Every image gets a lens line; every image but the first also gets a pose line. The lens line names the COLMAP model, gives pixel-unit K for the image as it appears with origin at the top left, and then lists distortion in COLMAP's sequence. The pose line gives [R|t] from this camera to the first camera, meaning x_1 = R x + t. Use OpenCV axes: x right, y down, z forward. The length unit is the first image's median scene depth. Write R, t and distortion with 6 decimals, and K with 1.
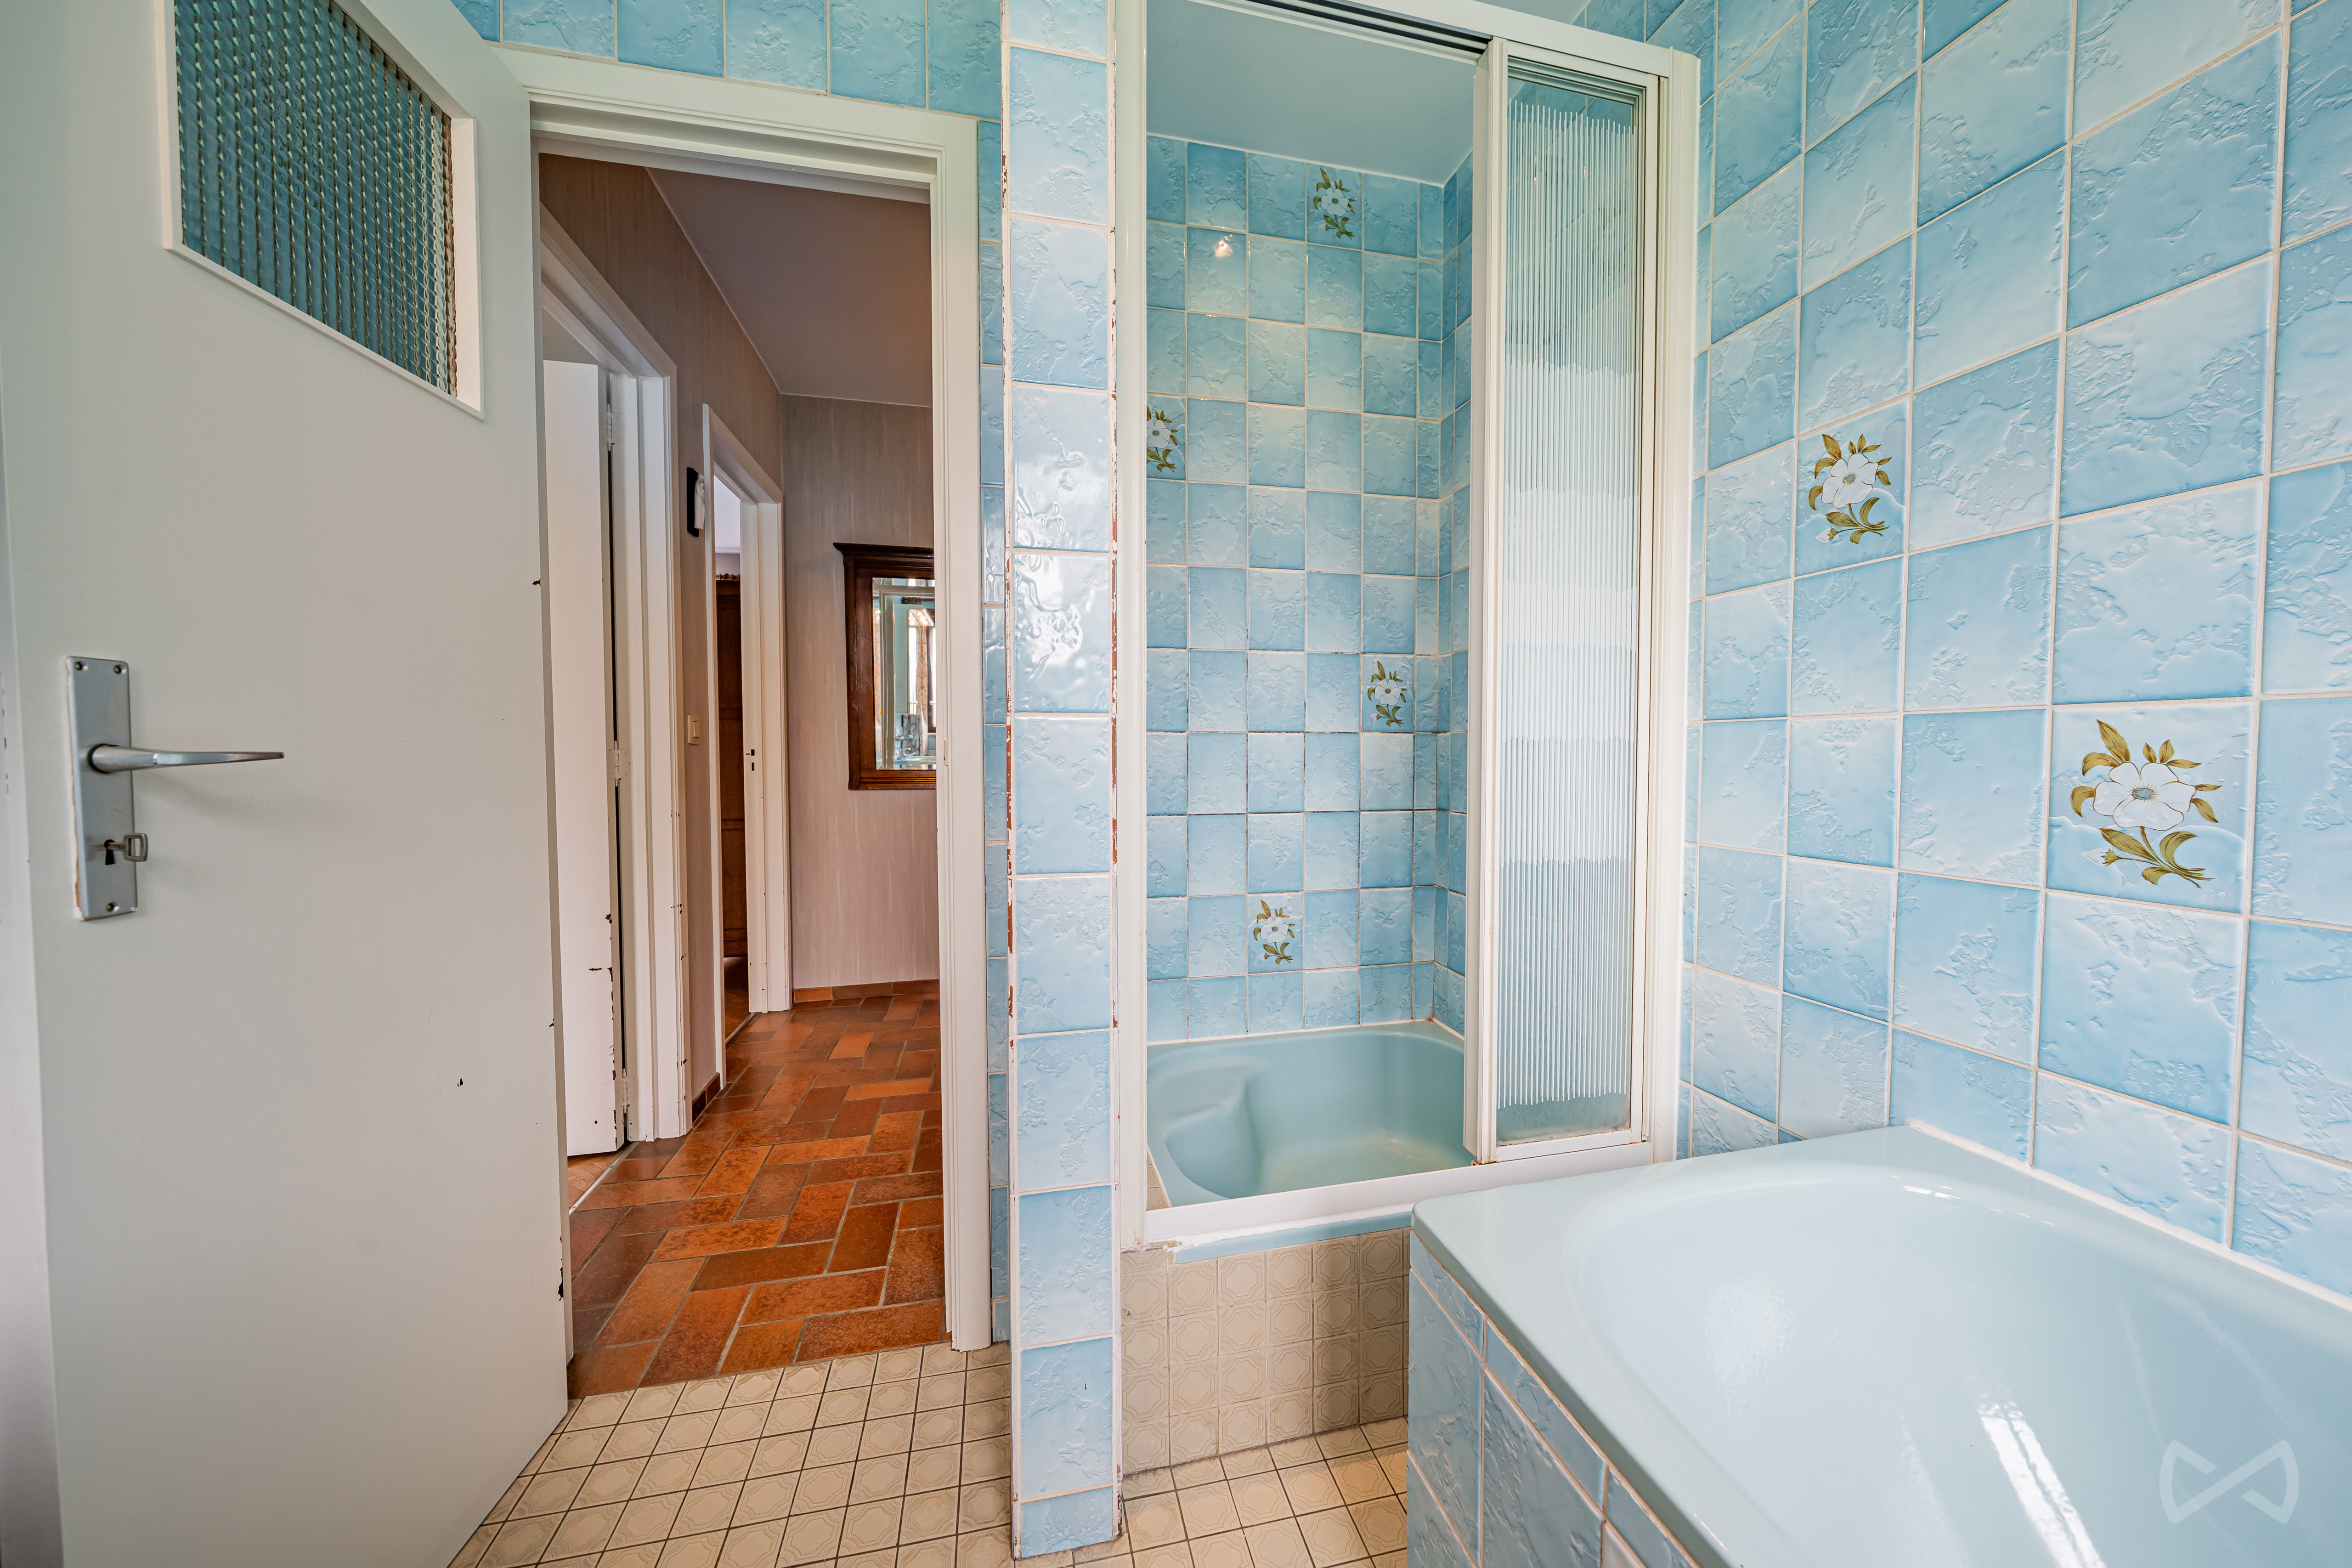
lens RADIAL K [[801.2, 0, 1179.5], [0, 801.2, 776.4], [0, 0, 1]] dist [-0.005171, 0.000279]
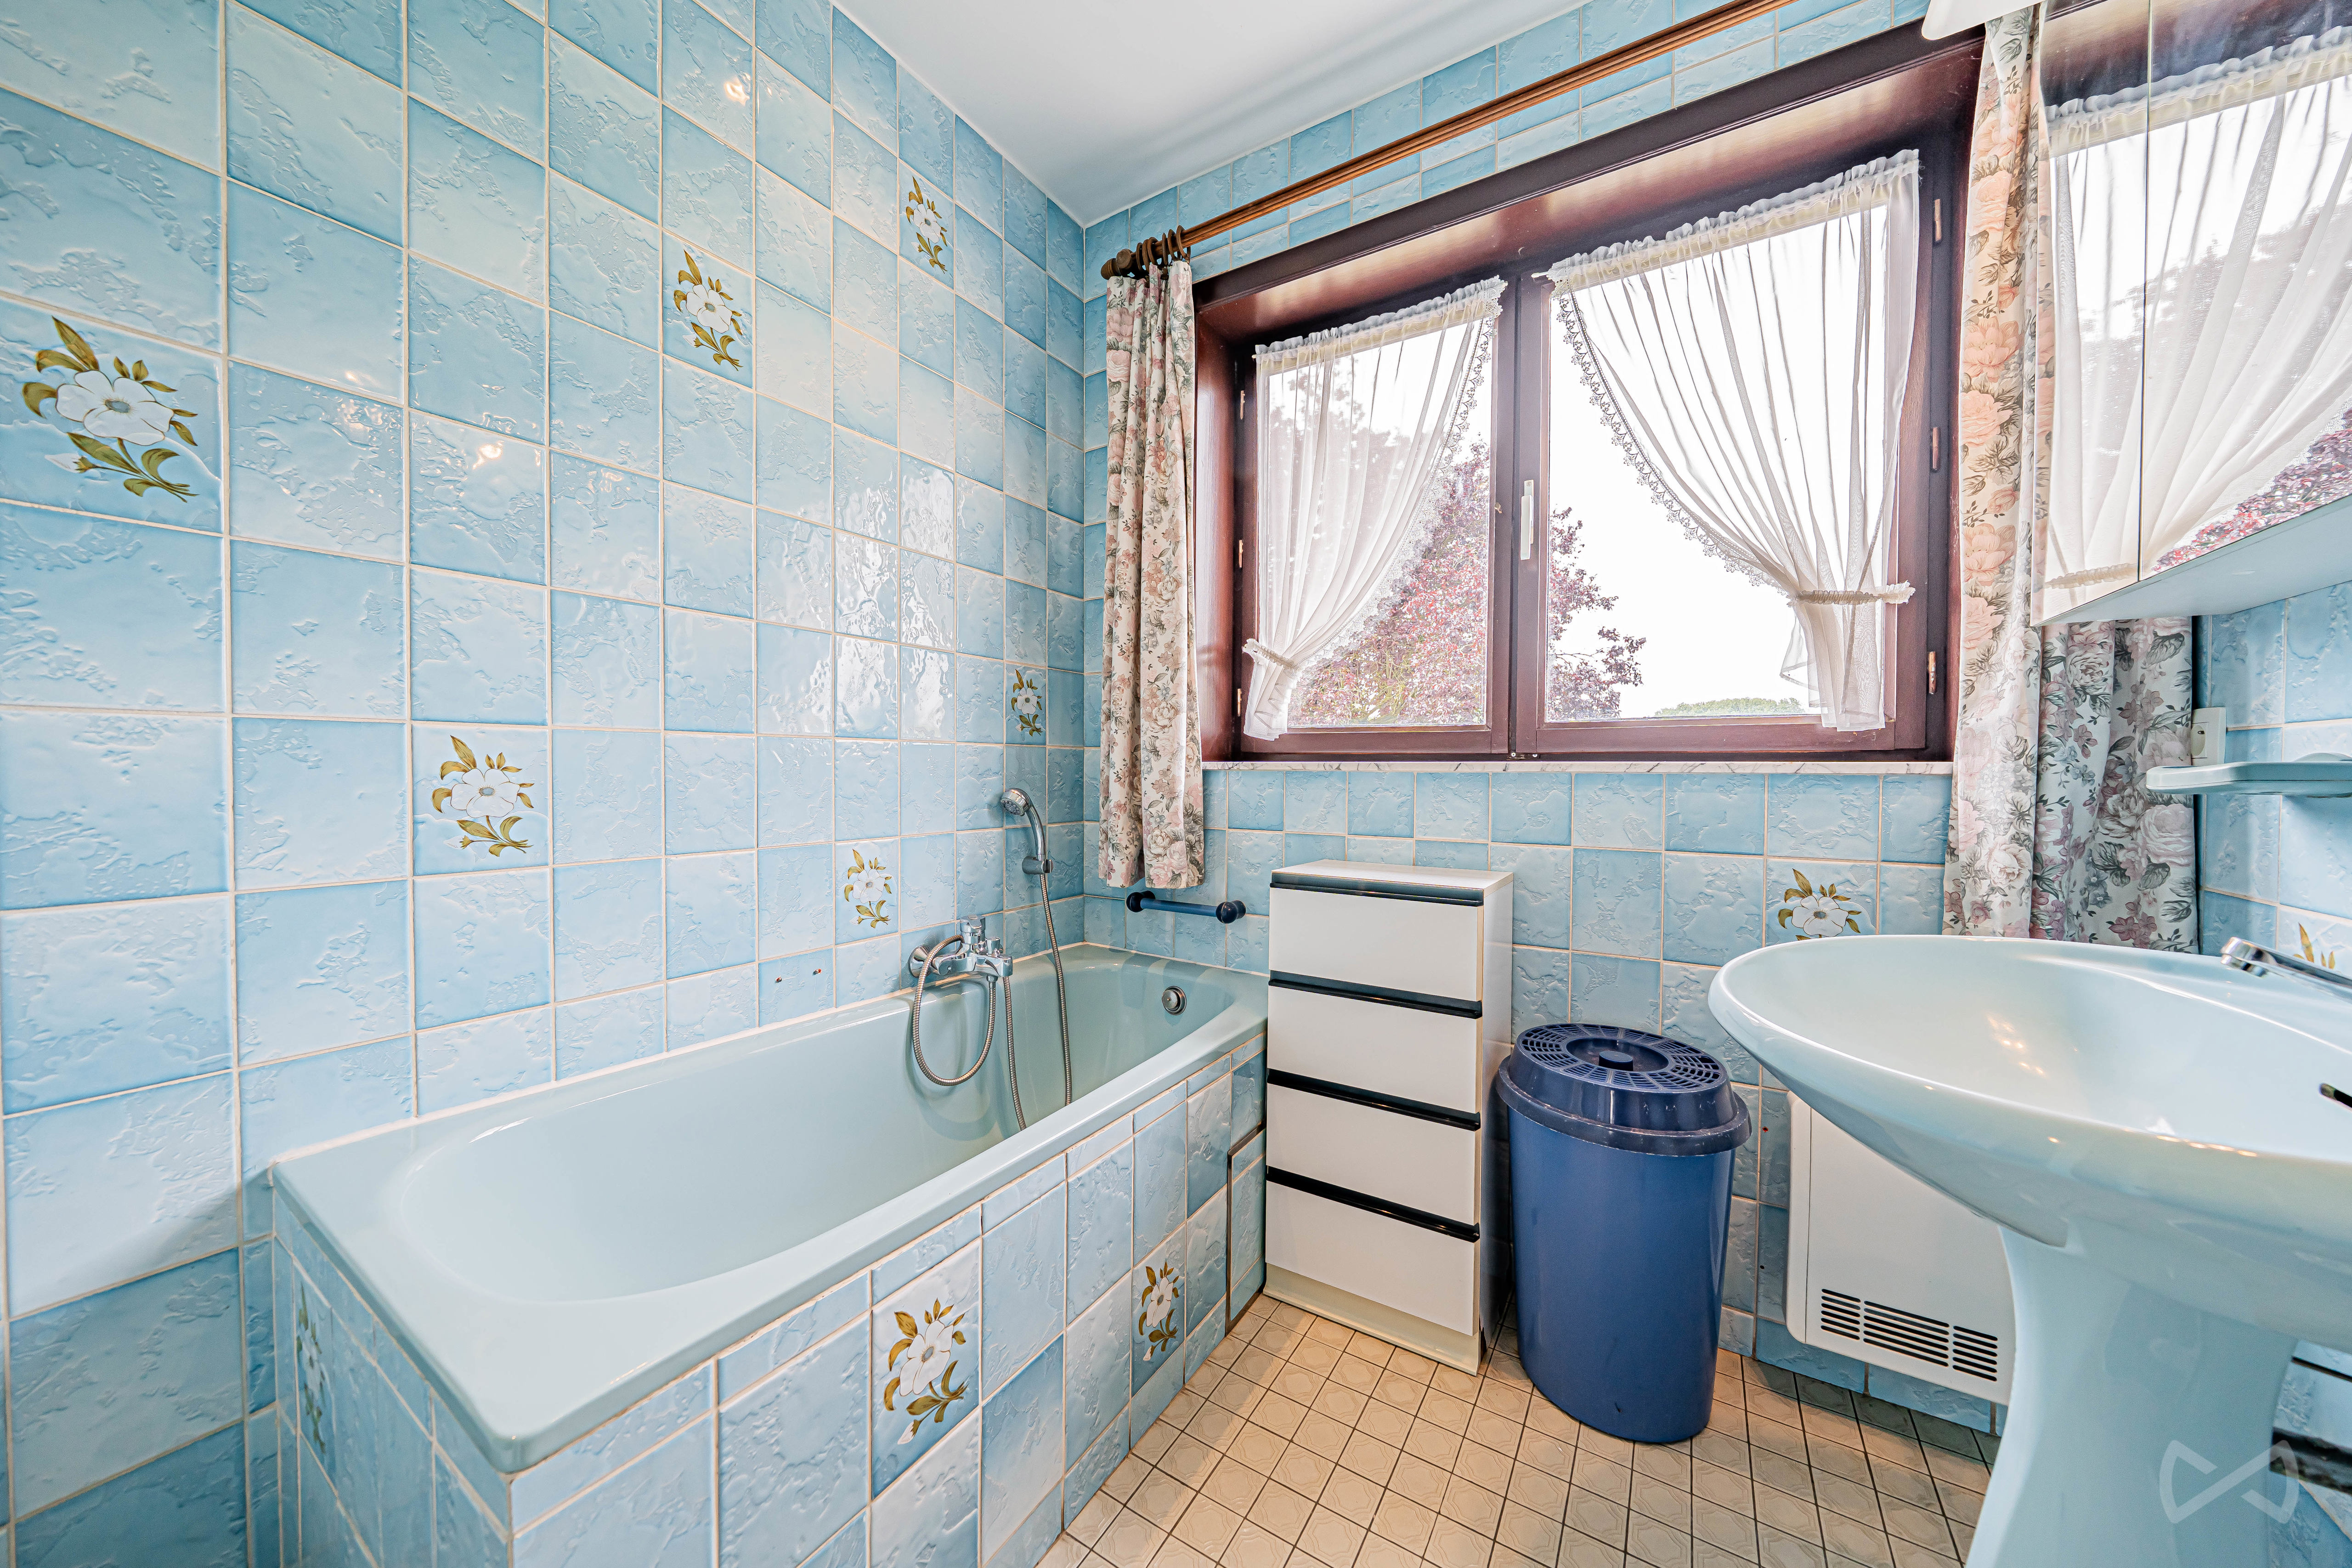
lens RADIAL K [[801.2, 0, 1181.4], [0, 801.2, 780.1], [0, 0, 1]] dist [-0.005171, 0.000279]
pose [[-0.701260, -0.014134, 0.712766, -0.551080], [0.017448, 0.999164, 0.036980, -0.025598], [-0.712692, 0.038369, -0.700427, 1.028822]]
